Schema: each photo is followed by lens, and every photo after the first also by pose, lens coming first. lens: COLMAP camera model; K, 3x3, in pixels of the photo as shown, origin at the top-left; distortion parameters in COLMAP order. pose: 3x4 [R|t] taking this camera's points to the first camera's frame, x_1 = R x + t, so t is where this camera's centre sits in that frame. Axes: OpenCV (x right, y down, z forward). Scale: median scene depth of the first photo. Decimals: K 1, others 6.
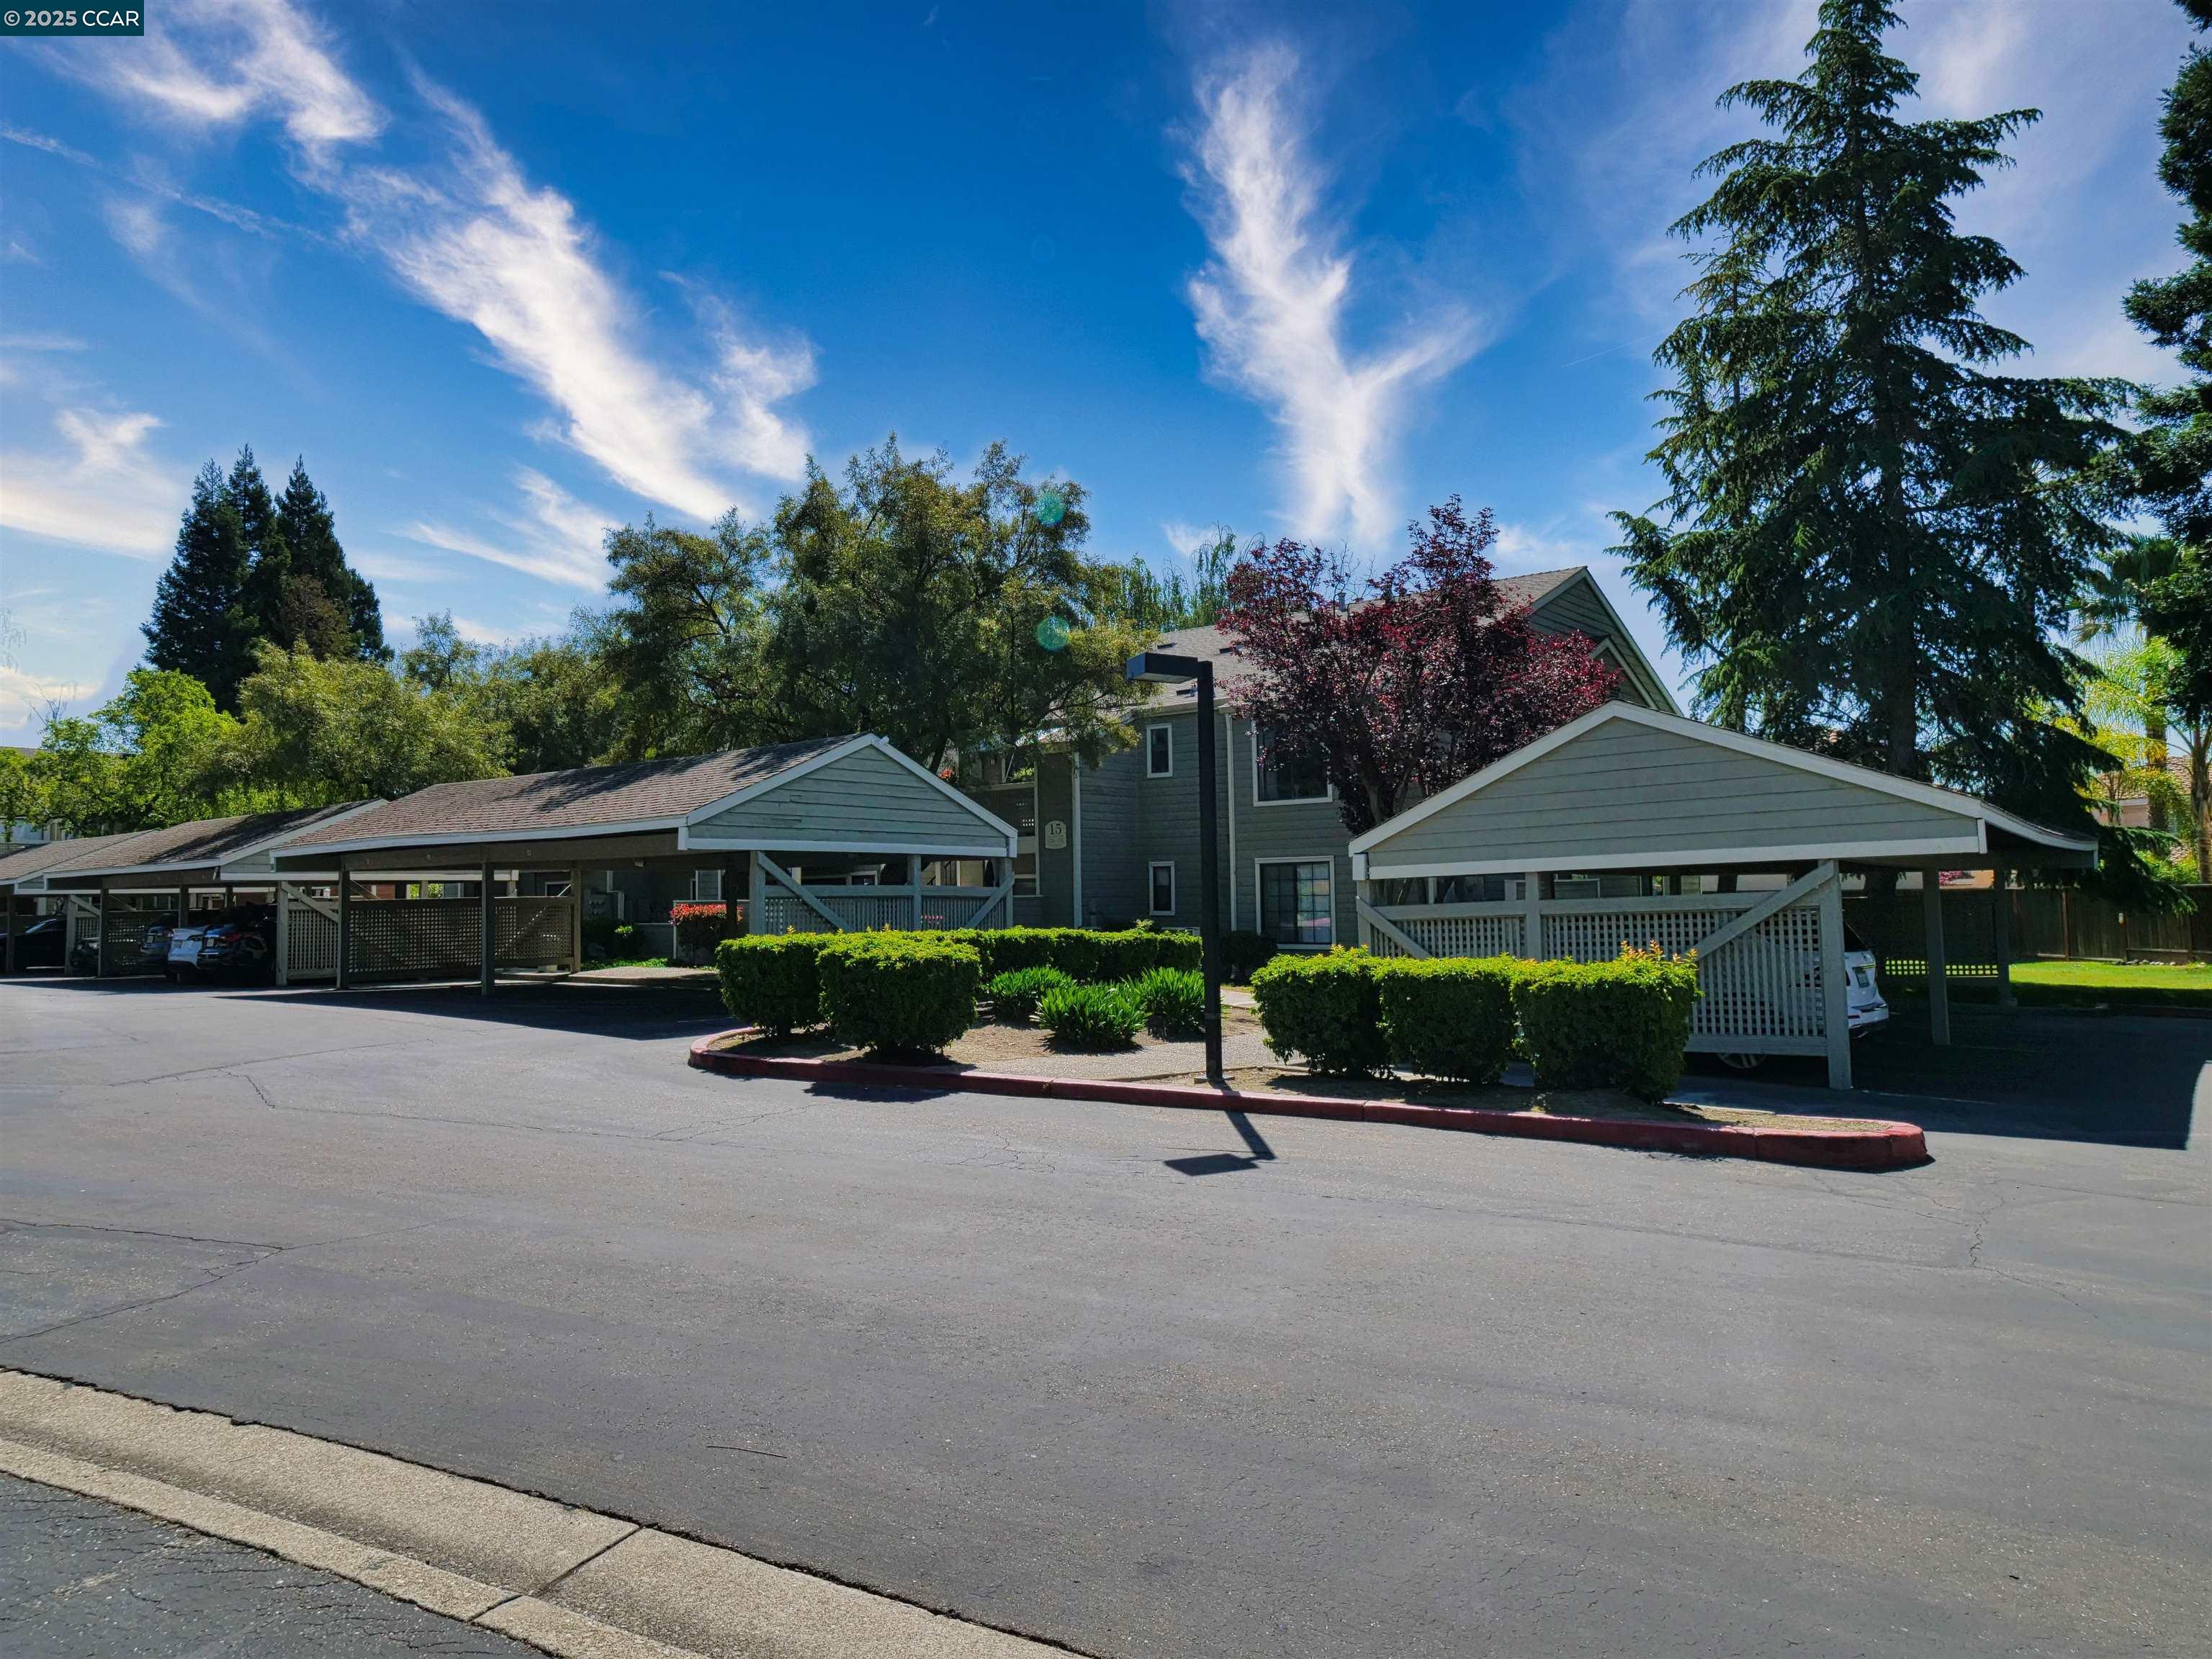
lens RADIAL K [[1337.7, 0, 1102.5], [0, 1337.7, 823.2], [0, 0, 1]] dist [-0.003493, -0.002161]
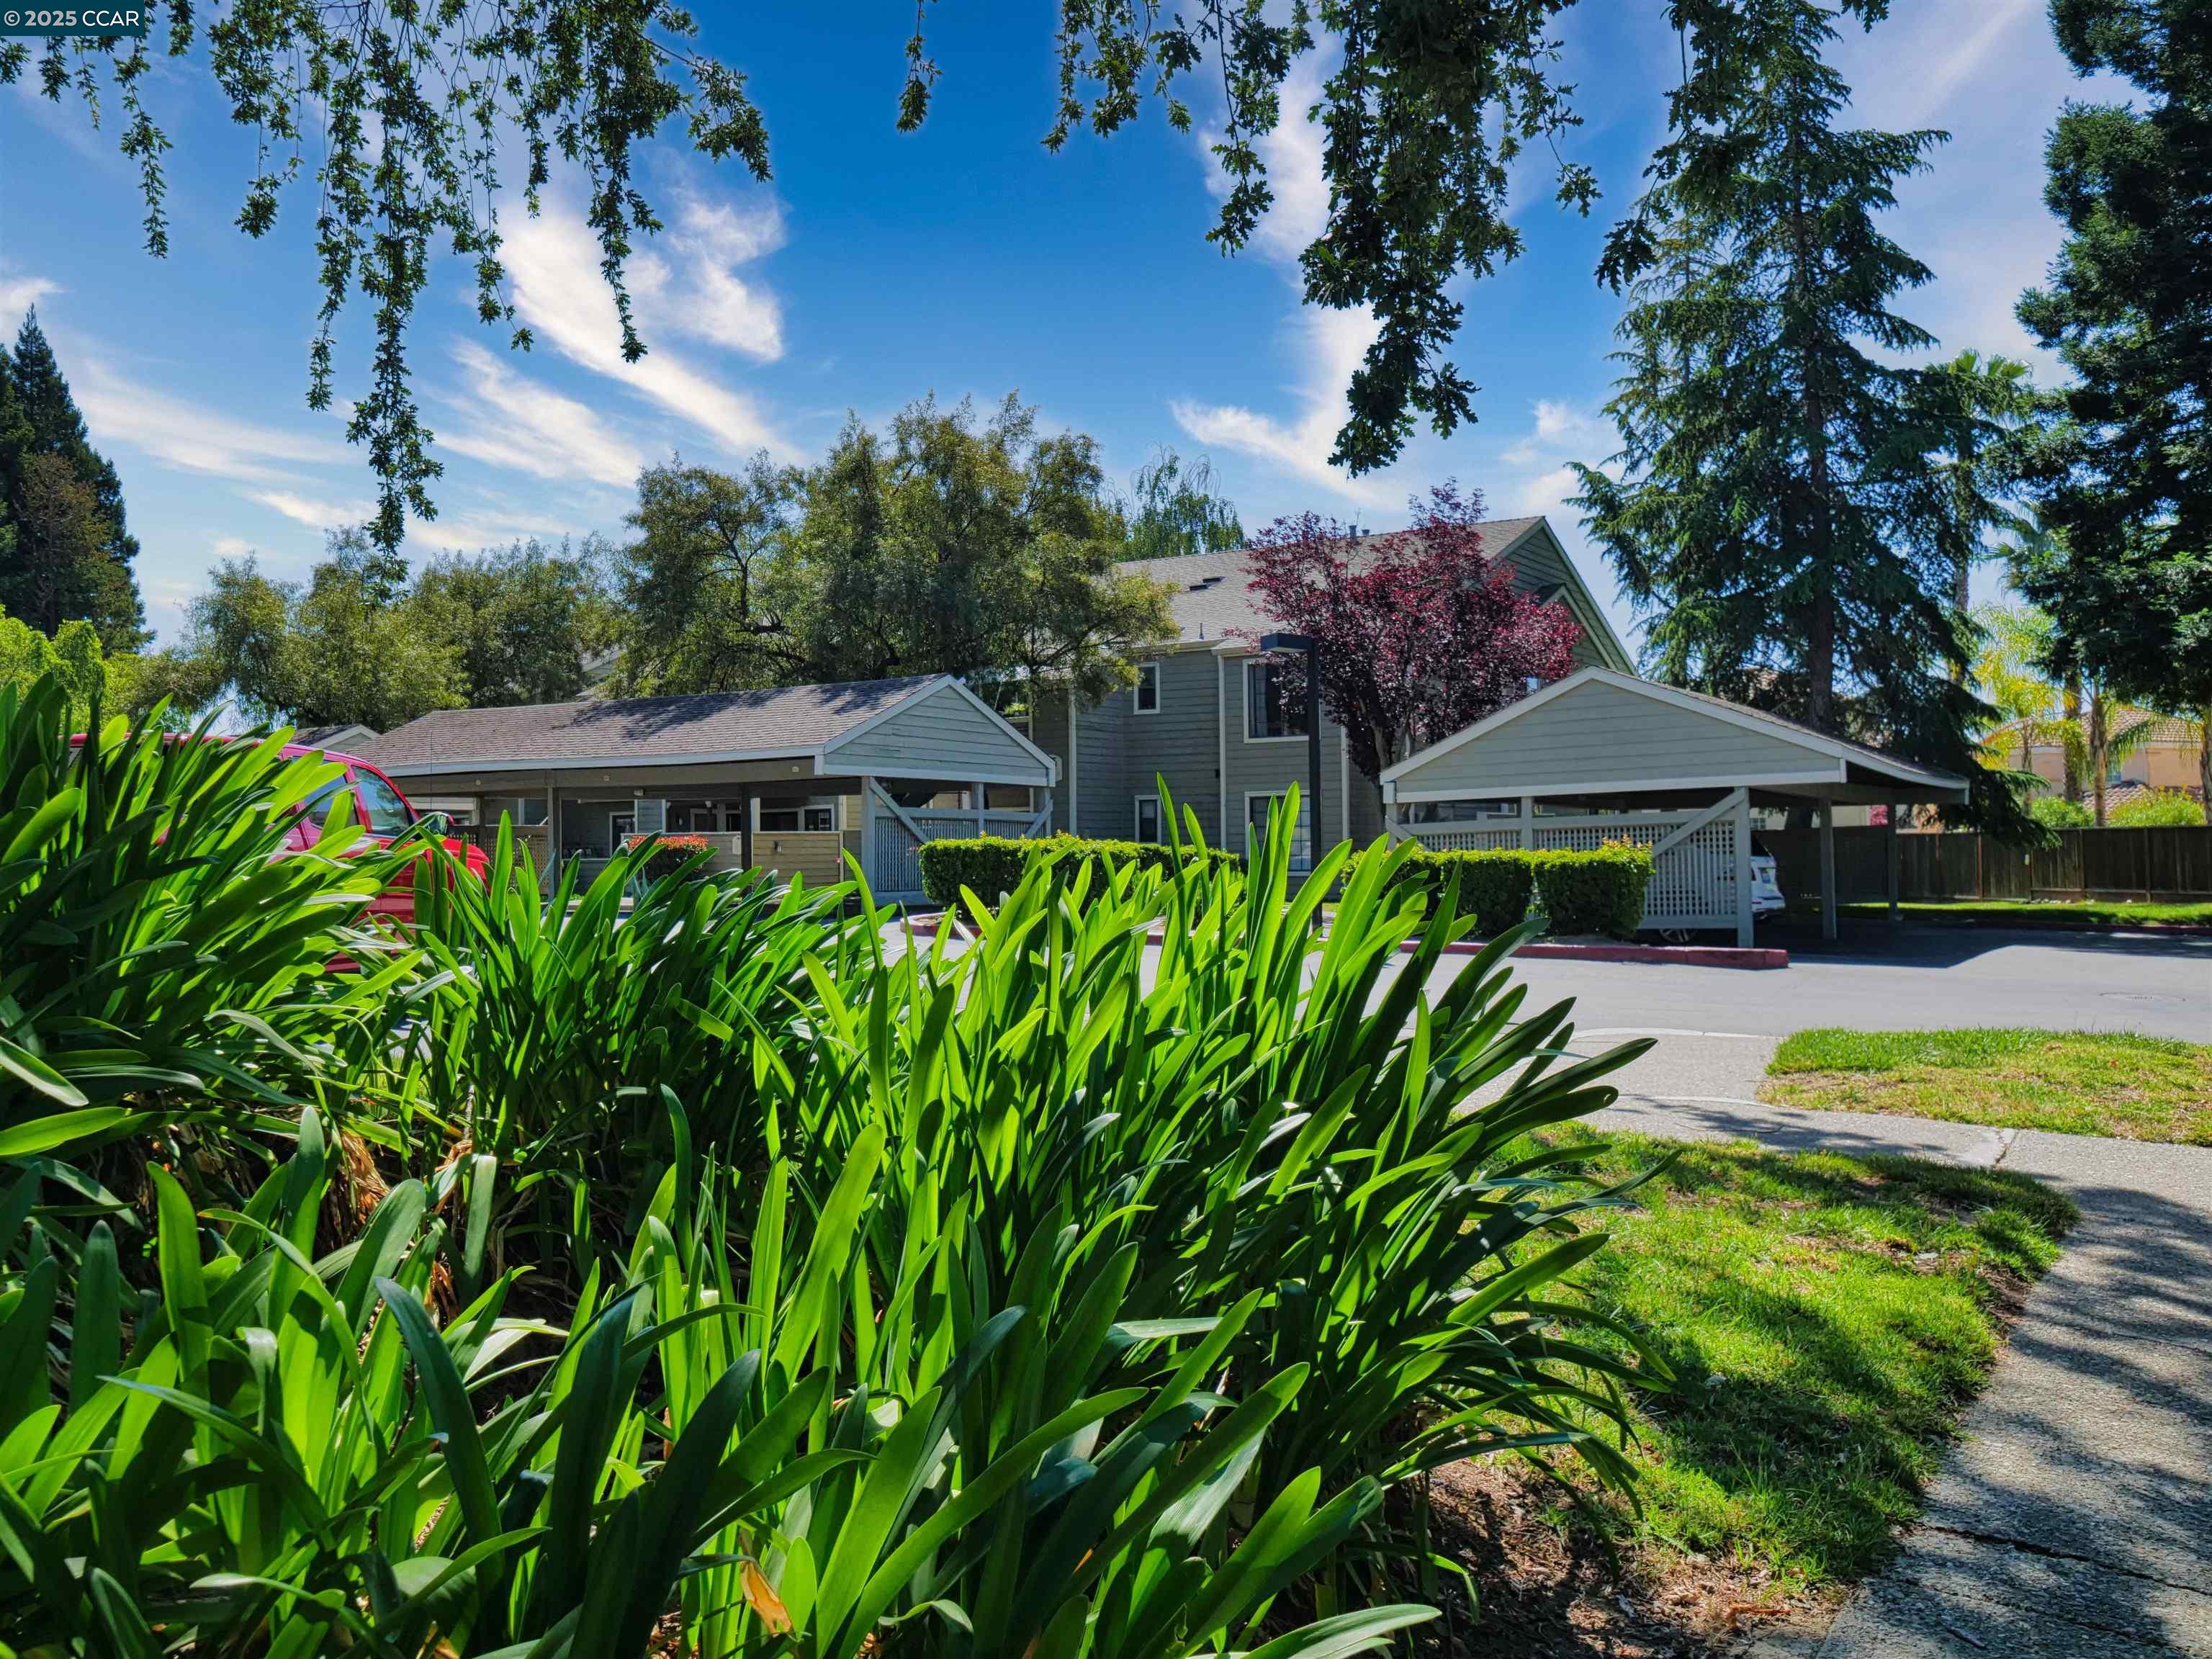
lens RADIAL K [[1812.6, 0, 1042.3], [0, 1812.6, 826.3], [0, 0, 1]] dist [-0.002171, -0.008614]
pose [[0.994246, 0.007069, 0.106883, -0.215932], [-0.010779, 0.999358, 0.034171, 0.006476], [-0.106573, -0.035127, 0.993684, -0.452030]]
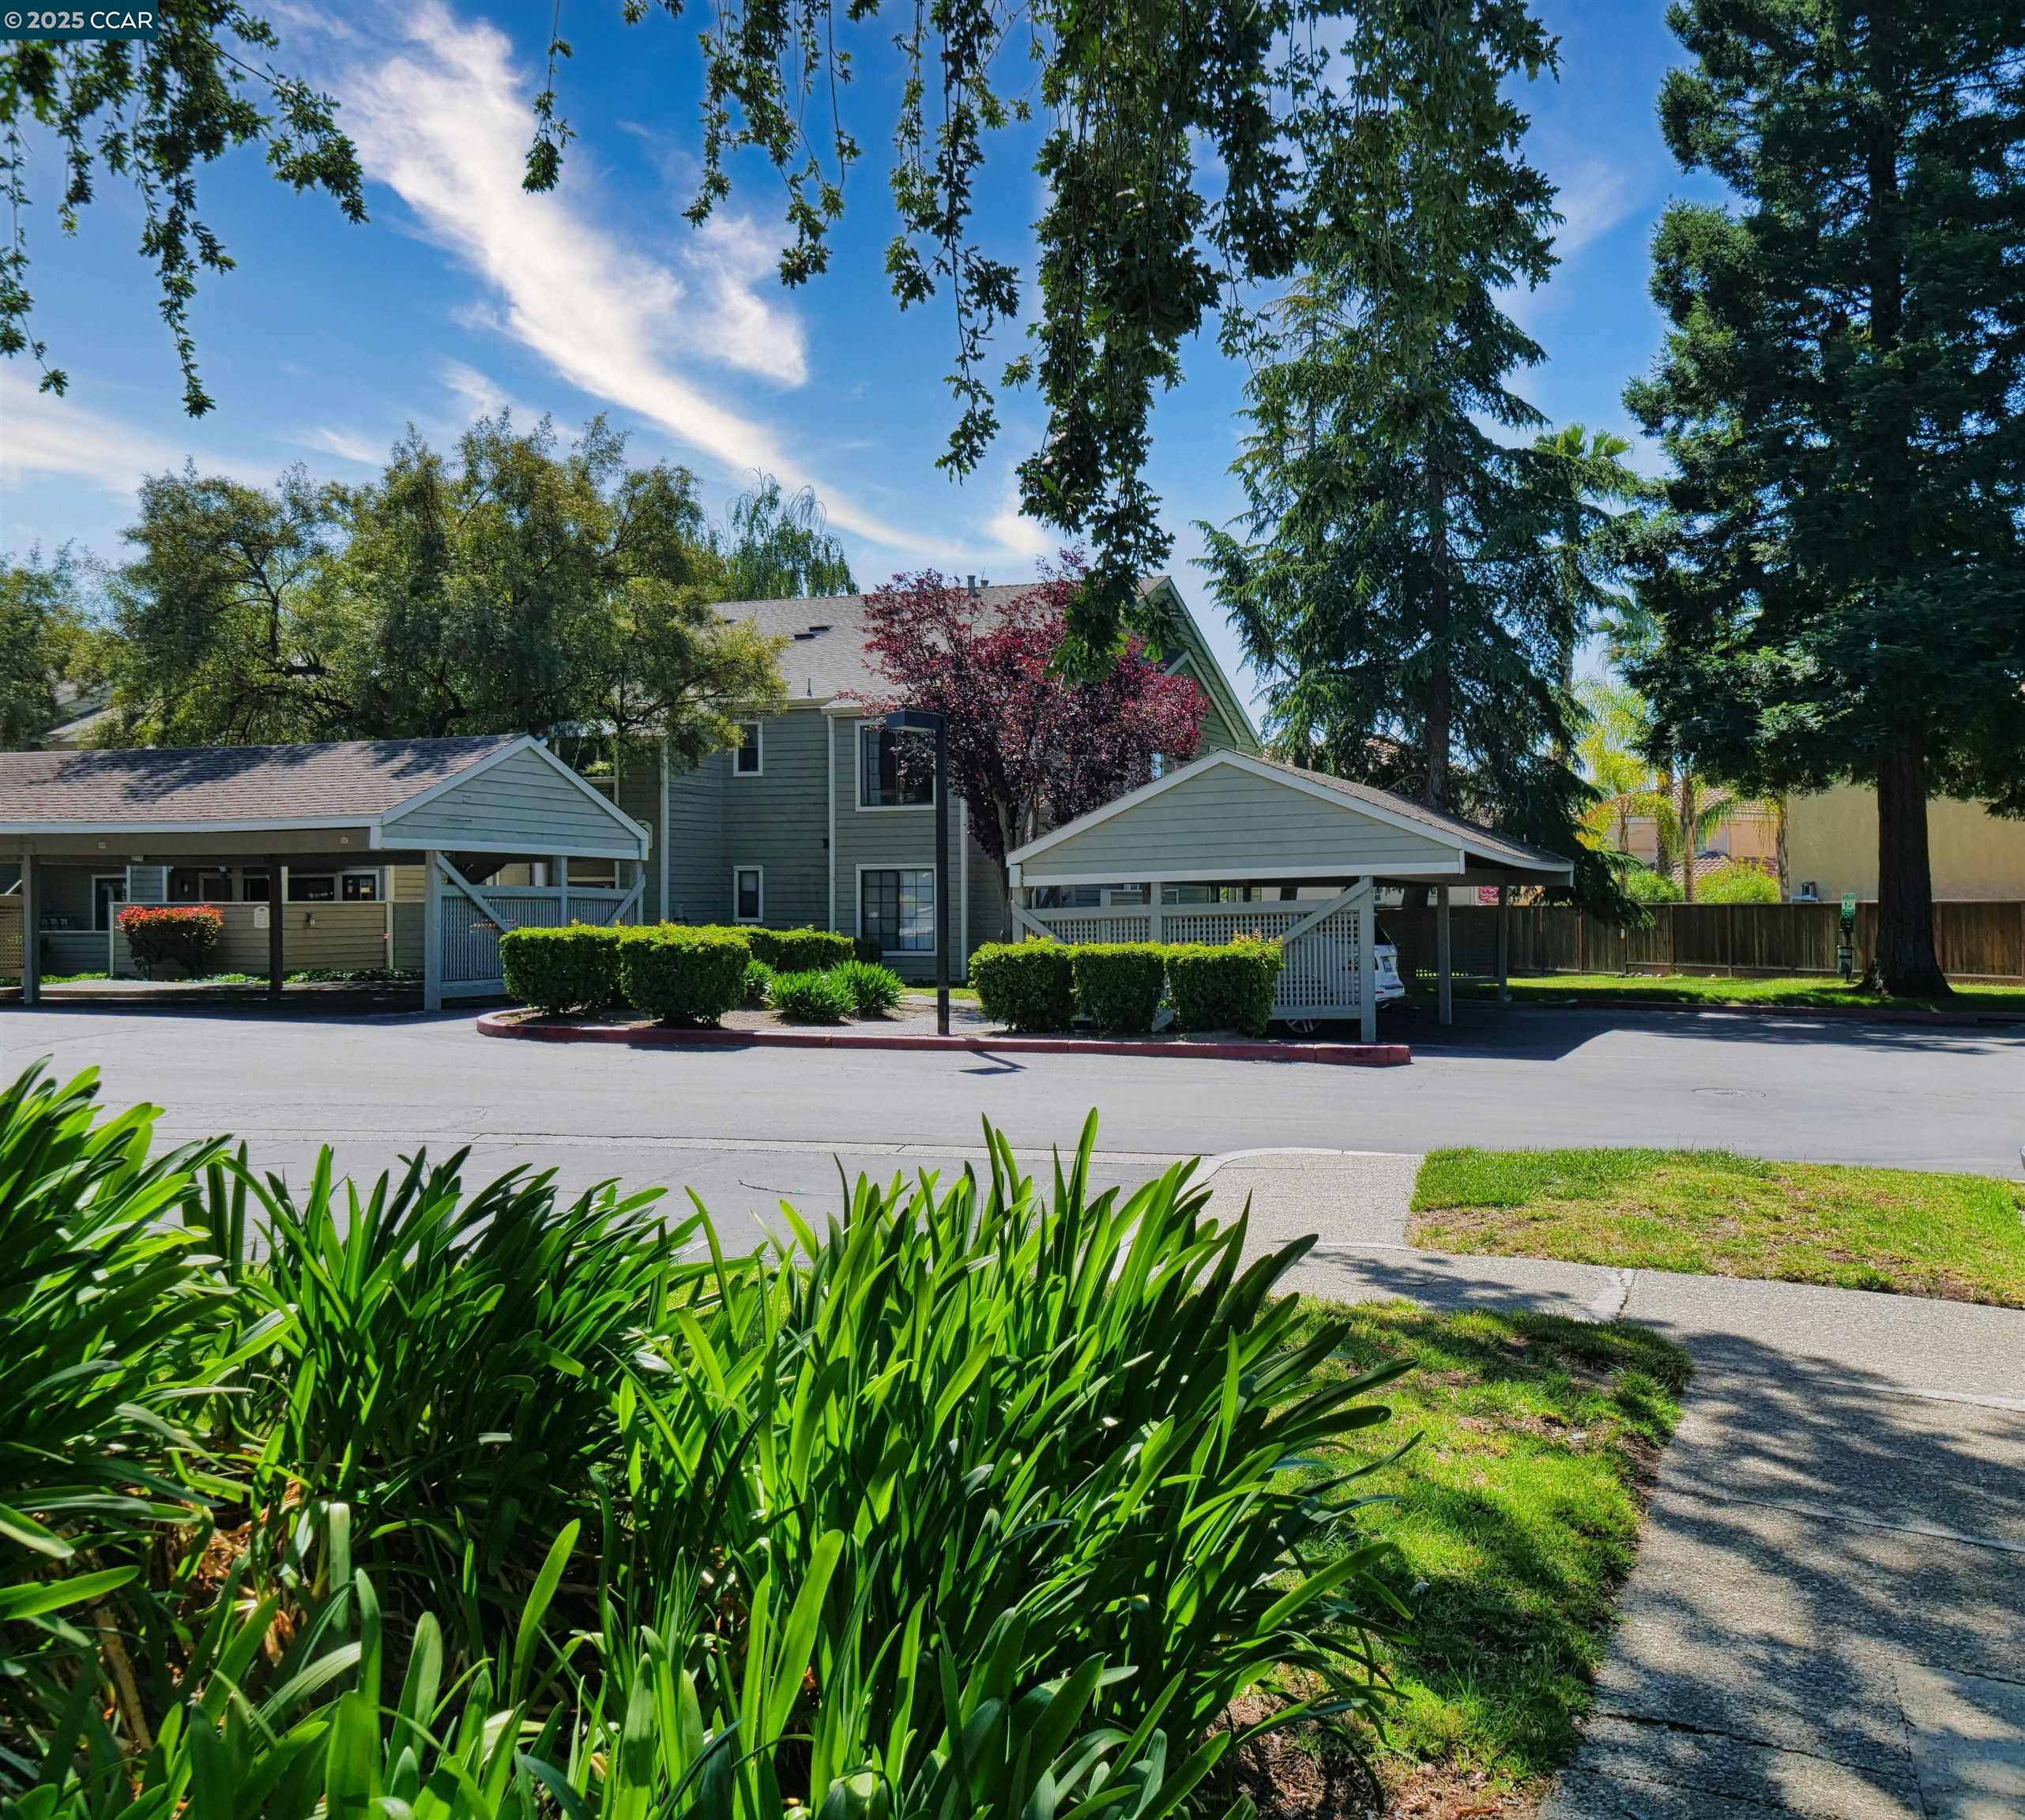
lens RADIAL K [[1994.2, 0, 1115.5], [0, 1994.2, 903.0], [0, 0, 1]] dist [0.005620, 0.005223]
pose [[0.936216, 0.010663, 0.351263, -0.239055], [-0.027887, 0.998642, 0.044011, -0.016298], [-0.350317, -0.051000, 0.935242, -0.473779]]
